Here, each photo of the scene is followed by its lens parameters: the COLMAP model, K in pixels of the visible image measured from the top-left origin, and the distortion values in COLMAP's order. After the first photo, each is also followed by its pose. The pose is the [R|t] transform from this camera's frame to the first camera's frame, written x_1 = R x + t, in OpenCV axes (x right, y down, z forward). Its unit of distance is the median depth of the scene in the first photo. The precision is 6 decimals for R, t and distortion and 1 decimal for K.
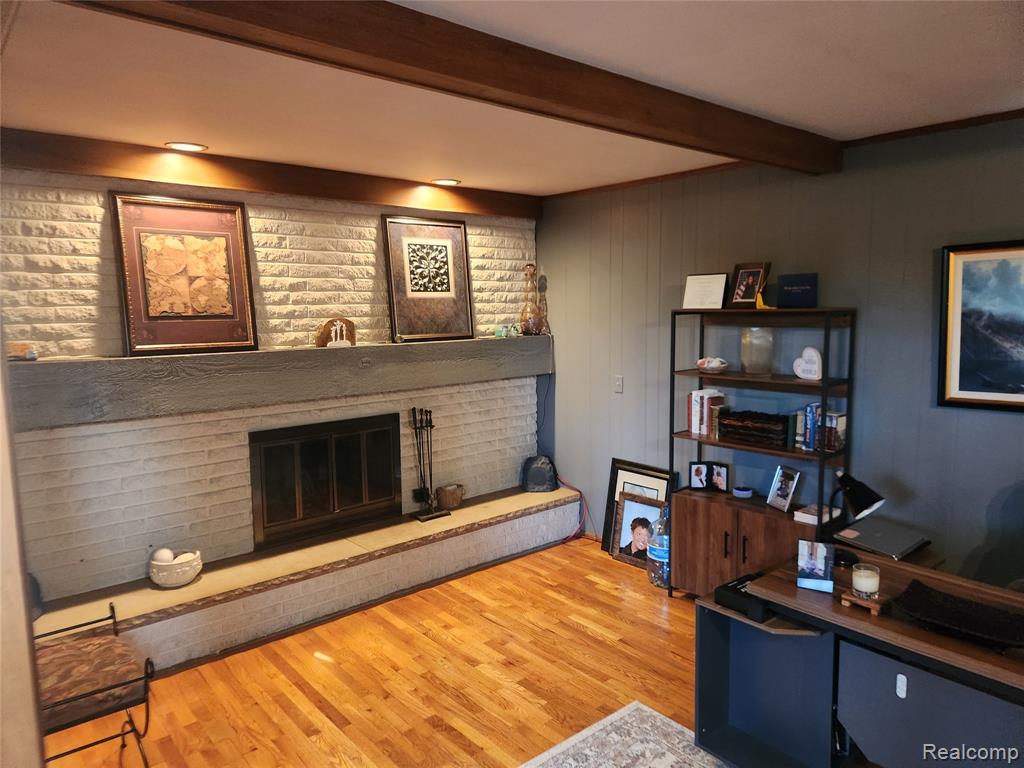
lens RADIAL K [[687.6, 0, 512.0], [0, 687.6, 384.0], [0, 0, 1]] dist [0.065792, -0.055475]
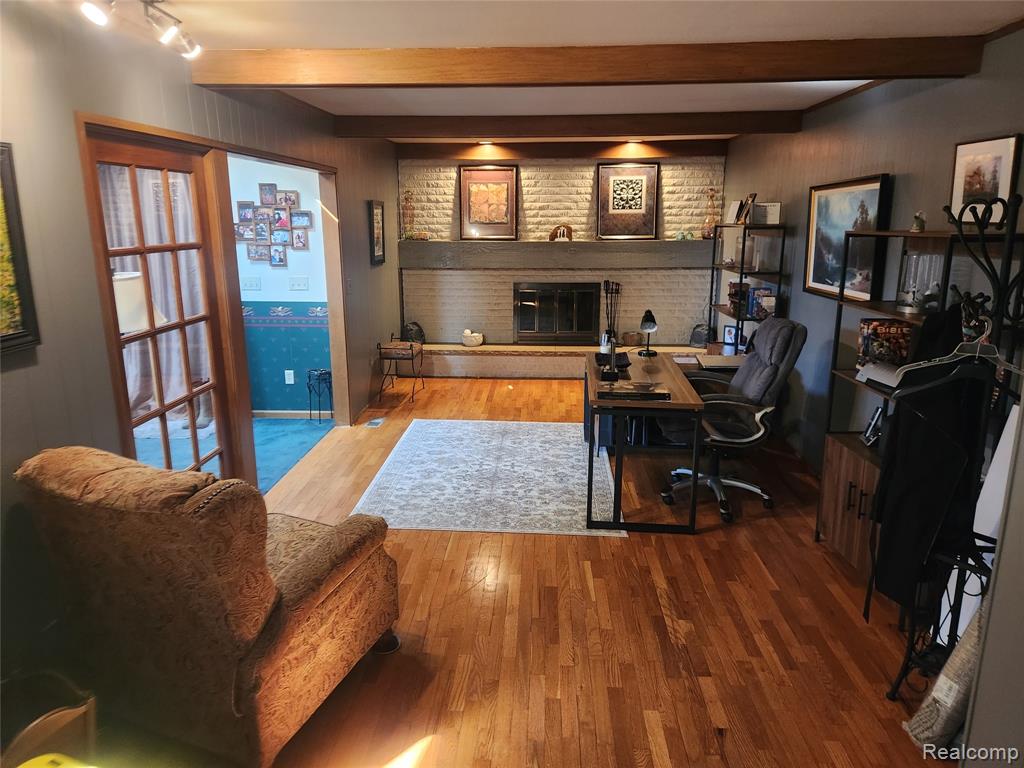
lens RADIAL K [[687.6, 0, 512.0], [0, 687.6, 384.0], [0, 0, 1]] dist [0.065792, -0.055475]
pose [[0.720811, 0.176138, -0.670379, 0.933574], [-0.084763, 0.982314, 0.166957, 0.023284], [0.687930, -0.063522, 0.722992, -0.430248]]
